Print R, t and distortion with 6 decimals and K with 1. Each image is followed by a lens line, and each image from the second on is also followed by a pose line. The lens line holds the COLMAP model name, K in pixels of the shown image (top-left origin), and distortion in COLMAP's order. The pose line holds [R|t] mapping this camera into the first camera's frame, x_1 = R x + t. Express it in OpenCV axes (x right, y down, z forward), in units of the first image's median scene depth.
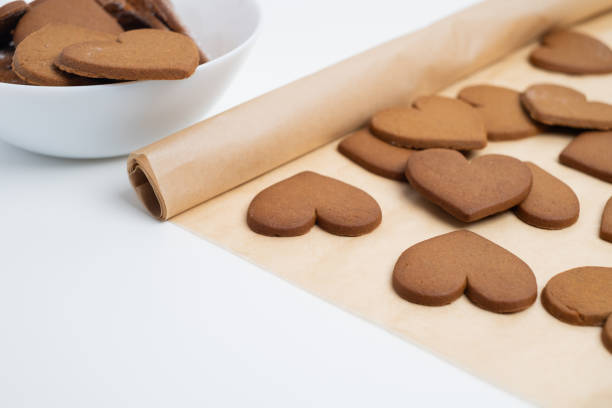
lens RADIAL K [[1004.1, 0, 306.2], [0, 1004.1, 202.7], [0, 0, 1]] dist [-0.016252, 0.000000]
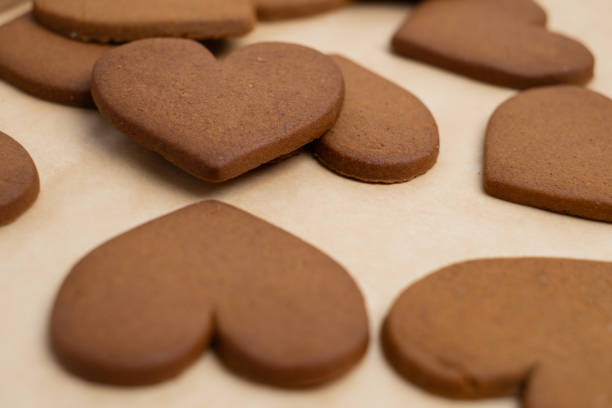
lens RADIAL K [[1004.1, 0, 305.6], [0, 1004.1, 204.1], [0, 0, 1]] dist [-0.016252, 0.000000]
pose [[0.982173, -0.086058, 0.167126, 0.119675], [0.075183, 0.994685, 0.070354, -0.001084], [-0.172292, -0.056534, 0.983422, 0.515463]]
